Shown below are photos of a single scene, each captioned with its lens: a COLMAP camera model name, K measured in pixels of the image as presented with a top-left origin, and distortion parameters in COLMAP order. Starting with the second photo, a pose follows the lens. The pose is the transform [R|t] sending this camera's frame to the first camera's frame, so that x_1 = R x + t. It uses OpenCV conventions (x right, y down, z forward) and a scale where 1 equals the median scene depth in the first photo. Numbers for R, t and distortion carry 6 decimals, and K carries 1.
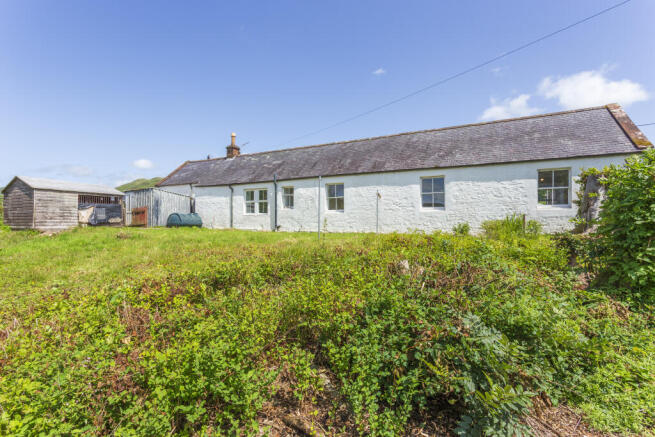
lens RADIAL K [[343.4, 0, 327.5], [0, 343.4, 218.5], [0, 0, 1]] dist [0.001147, 0.000403]
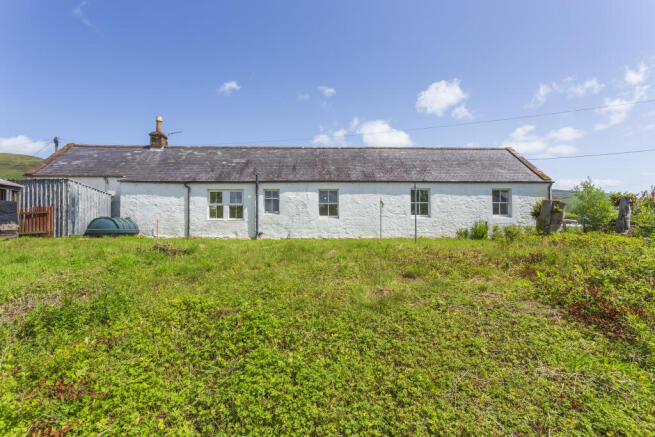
lens RADIAL K [[313.6, 0, 328.7], [0, 313.6, 228.2], [0, 0, 1]] dist [0.001416, 0.000005]
pose [[0.832870, -0.004075, 0.553454, -0.428000], [0.001295, 0.999985, 0.005414, 0.004738], [-0.553467, -0.003792, 0.832862, 0.221234]]
